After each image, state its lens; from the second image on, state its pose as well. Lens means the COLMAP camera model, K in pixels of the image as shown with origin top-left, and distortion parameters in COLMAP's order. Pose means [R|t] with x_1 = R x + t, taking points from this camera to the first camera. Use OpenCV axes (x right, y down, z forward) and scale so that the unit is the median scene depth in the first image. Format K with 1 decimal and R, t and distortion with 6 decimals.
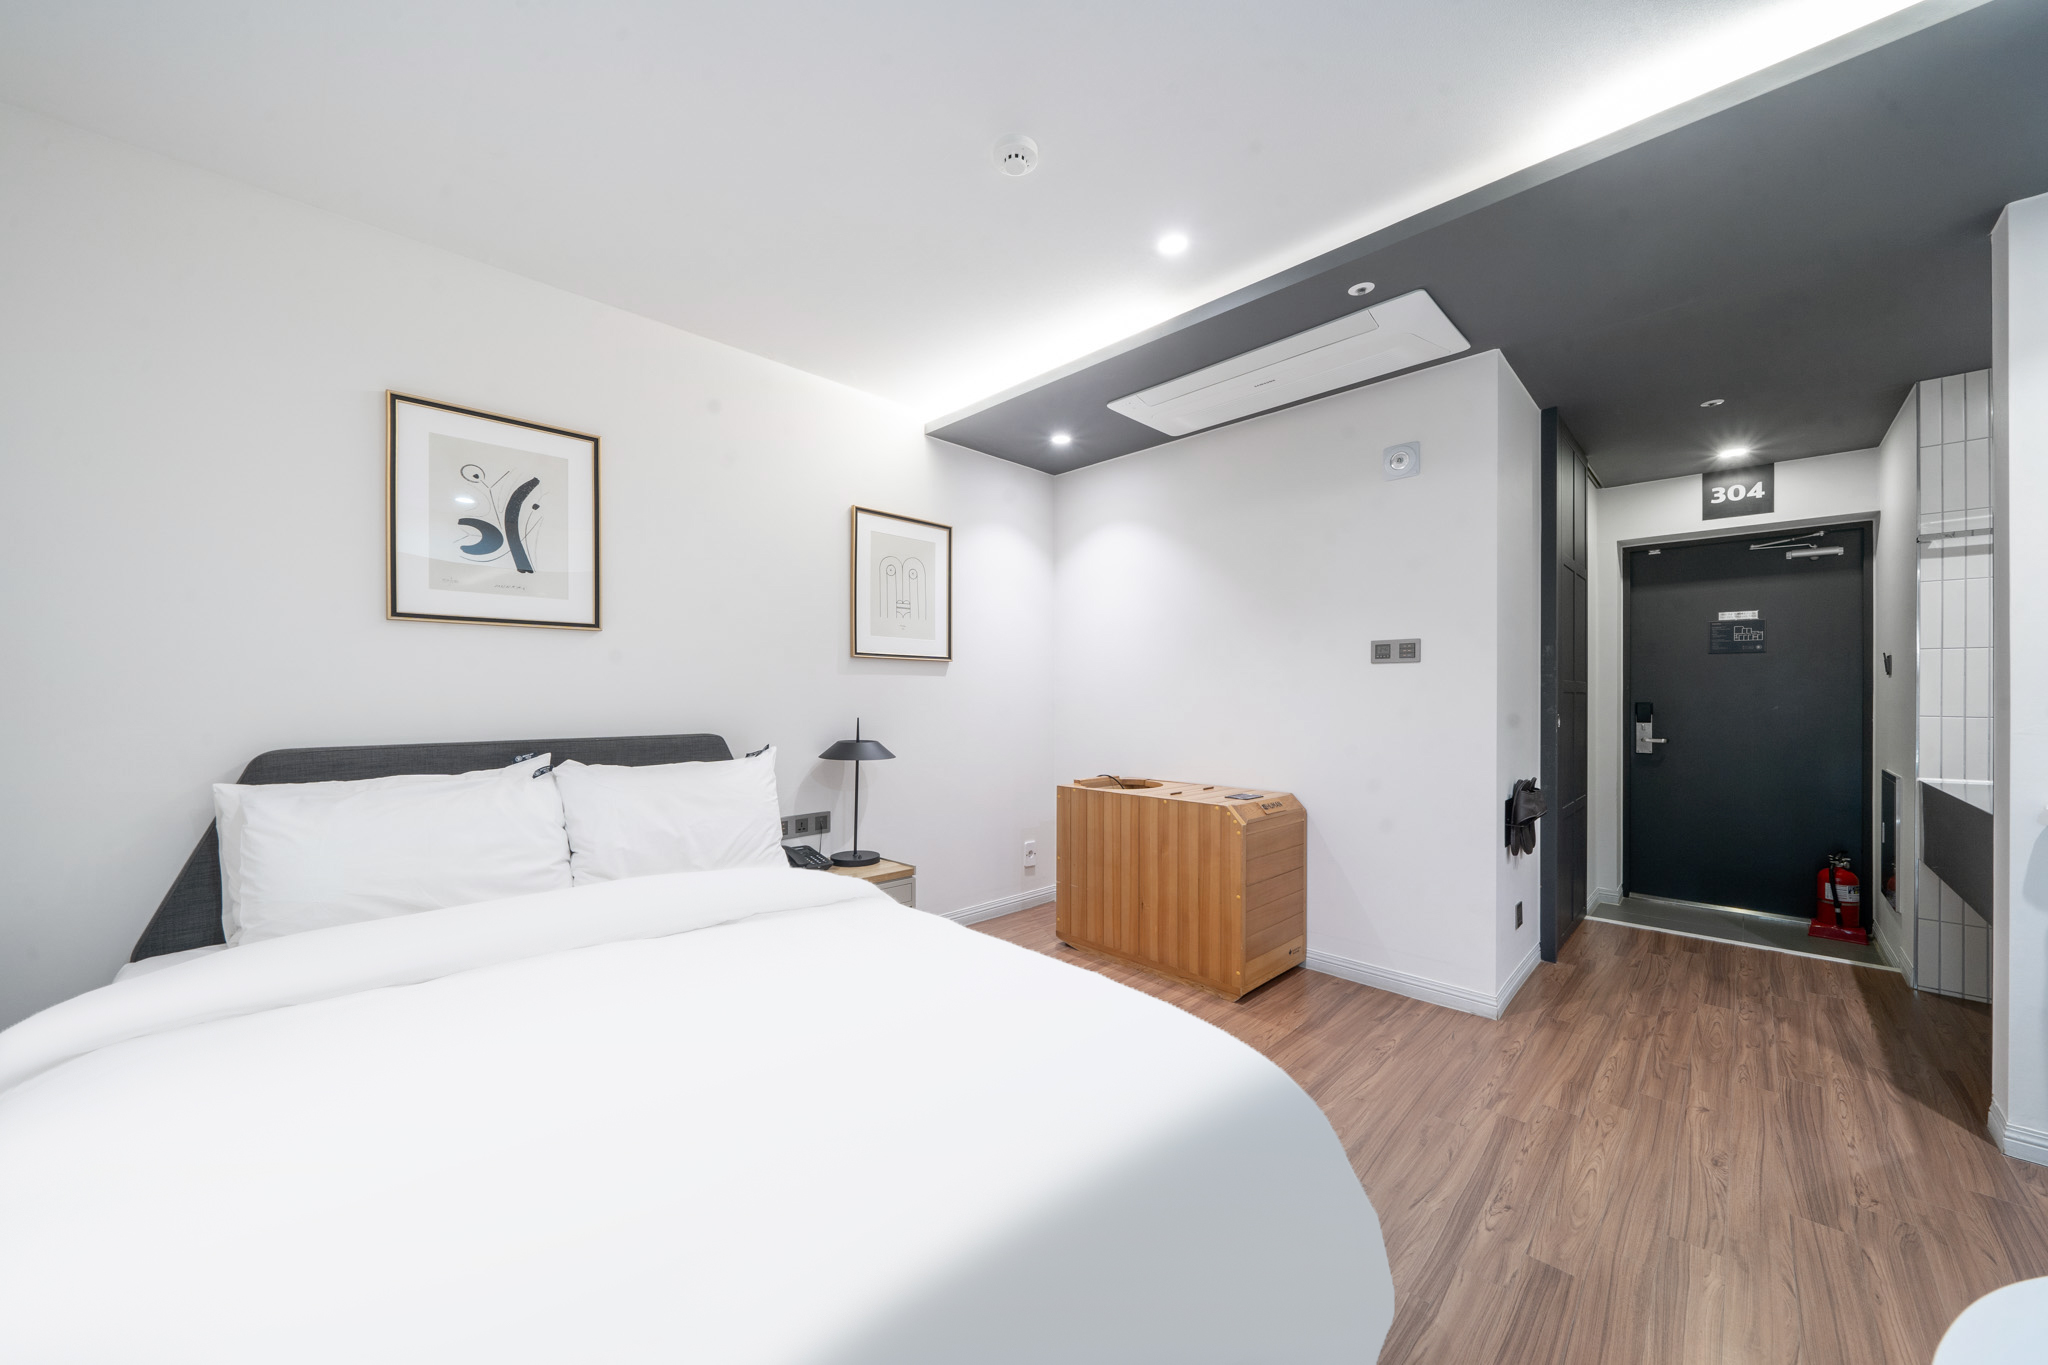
lens RADIAL K [[738.5, 0, 1034.0], [0, 738.5, 692.6], [0, 0, 1]] dist [-0.001302, 0.000001]
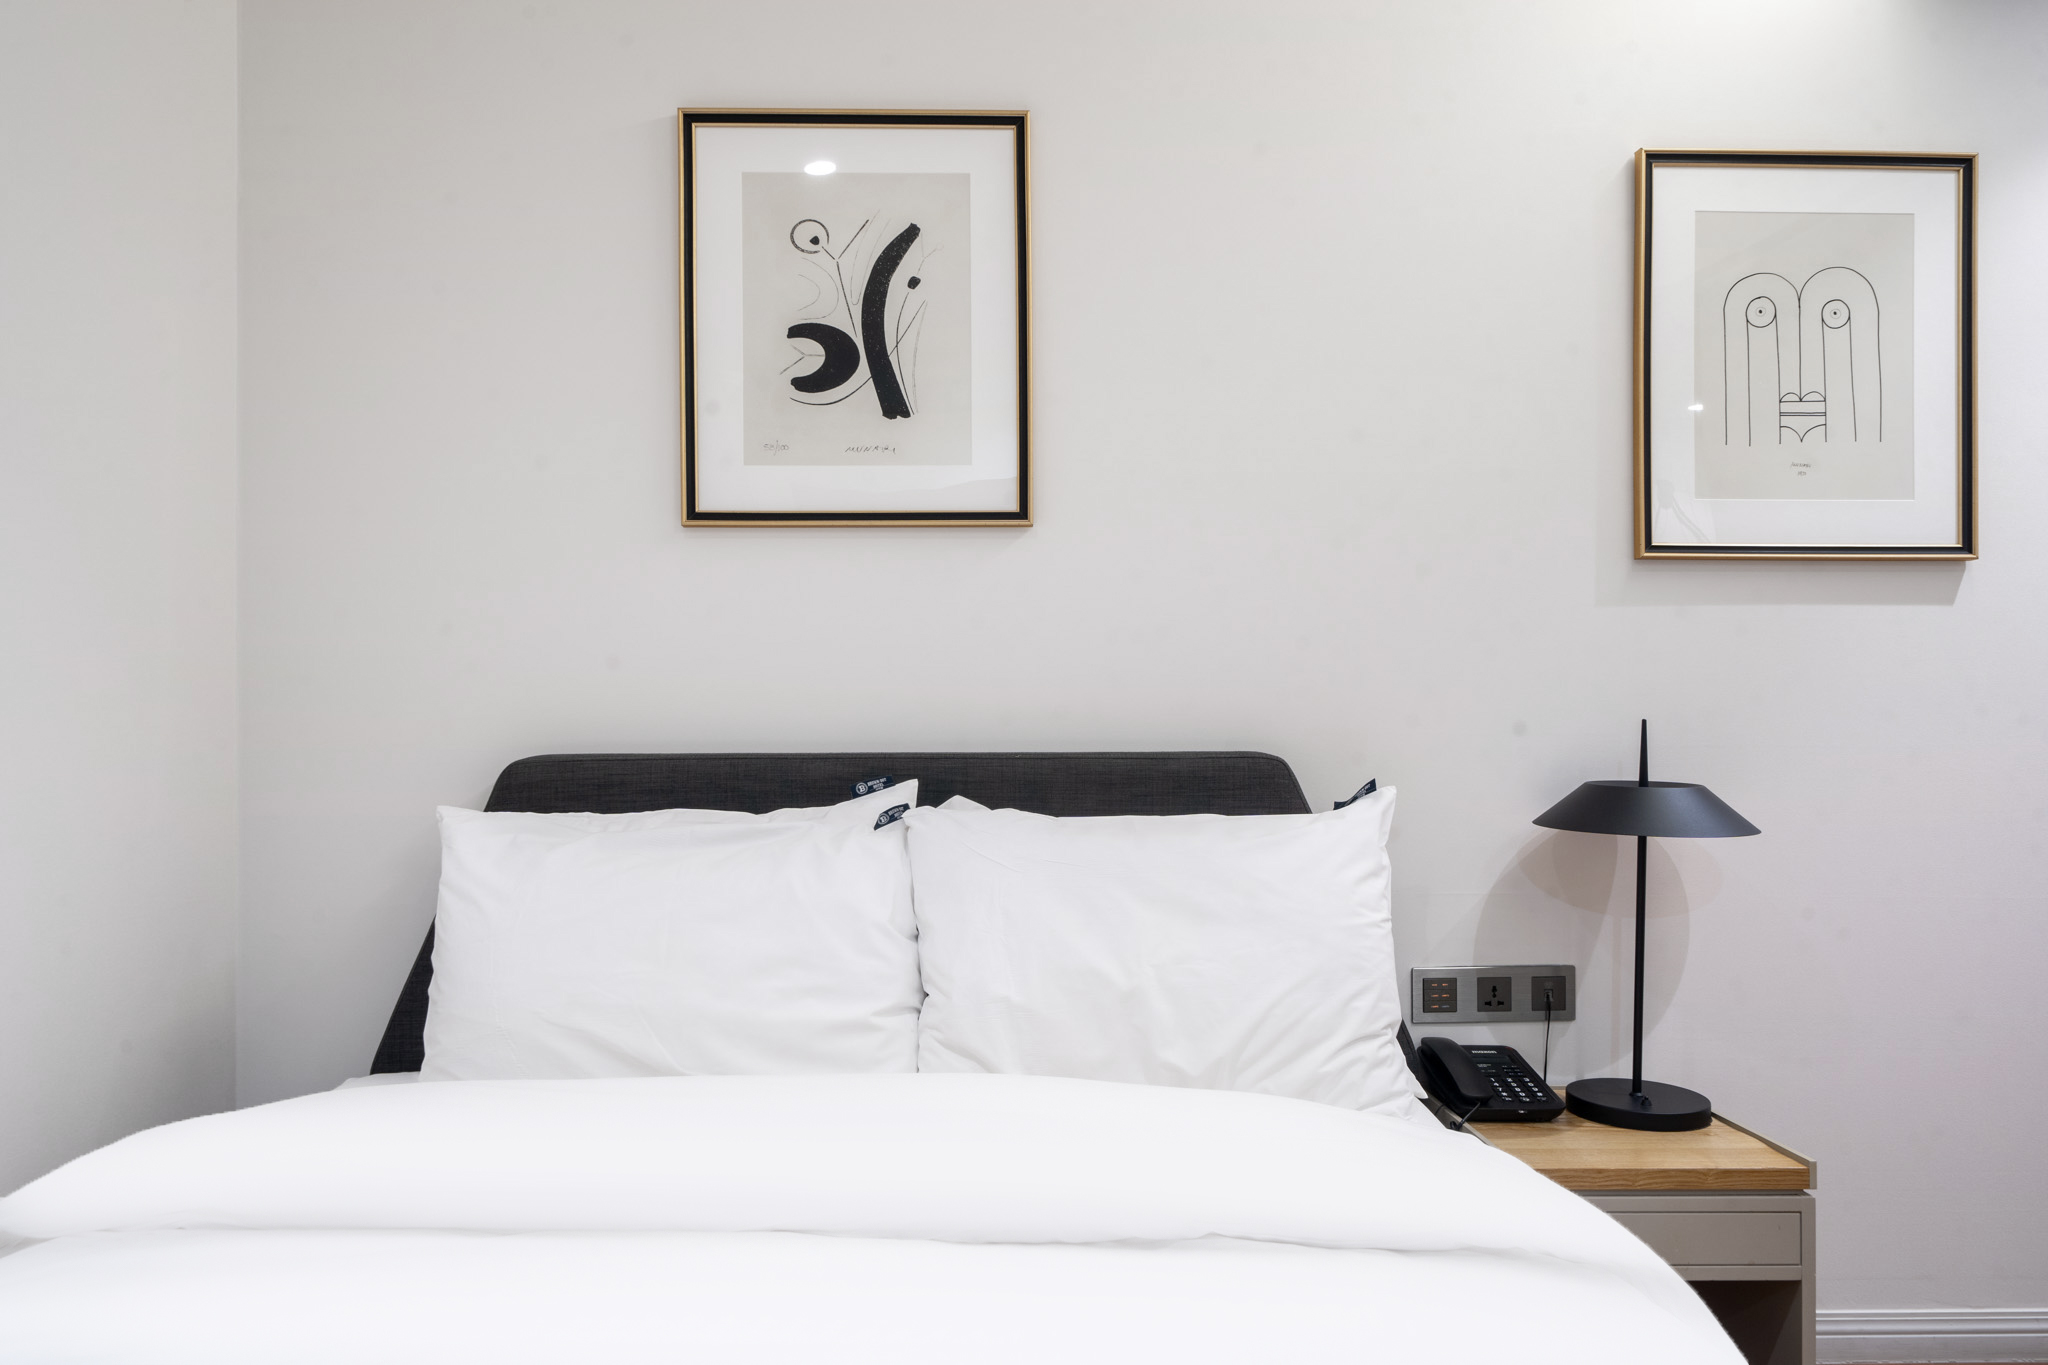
lens RADIAL K [[1434.5, 0, 1000.5], [0, 1434.5, 696.9], [0, 0, 1]] dist [0.017402, 0.000579]
pose [[0.722455, -0.006618, -0.691387, 0.032464], [0.006787, 0.999974, -0.002481, 0.029122], [0.691385, -0.002900, 0.722481, 0.342143]]
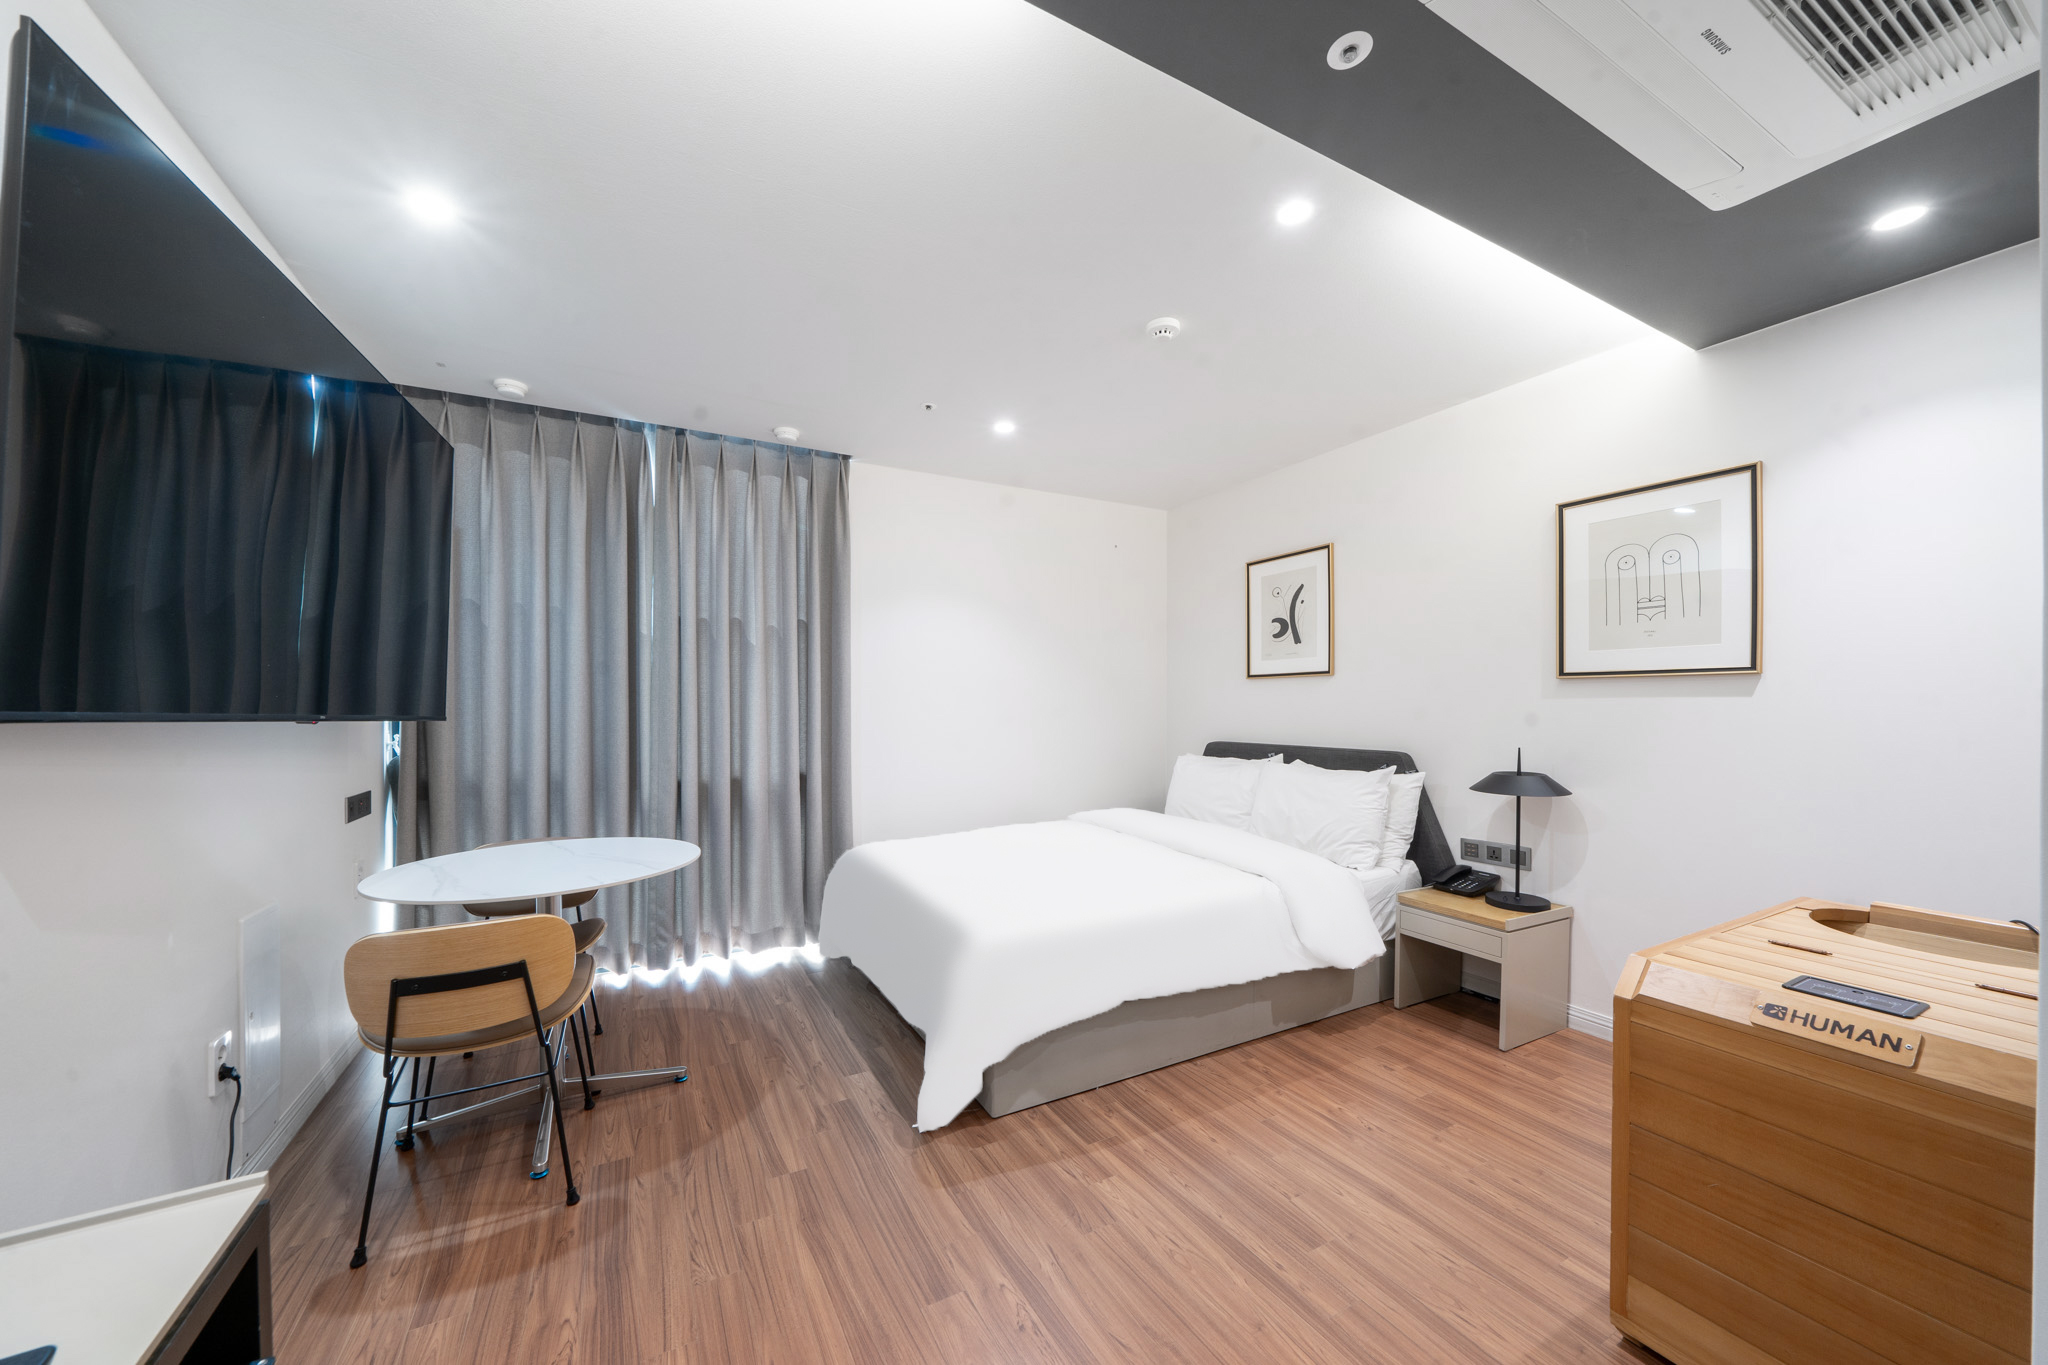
lens RADIAL K [[738.5, 0, 1034.0], [0, 738.5, 692.6], [0, 0, 1]] dist [-0.001302, 0.000001]
pose [[-0.278189, -0.018286, -0.960352, 1.040247], [0.004024, 0.999788, -0.020202, -0.022464], [0.960518, -0.009484, -0.278056, 0.883236]]
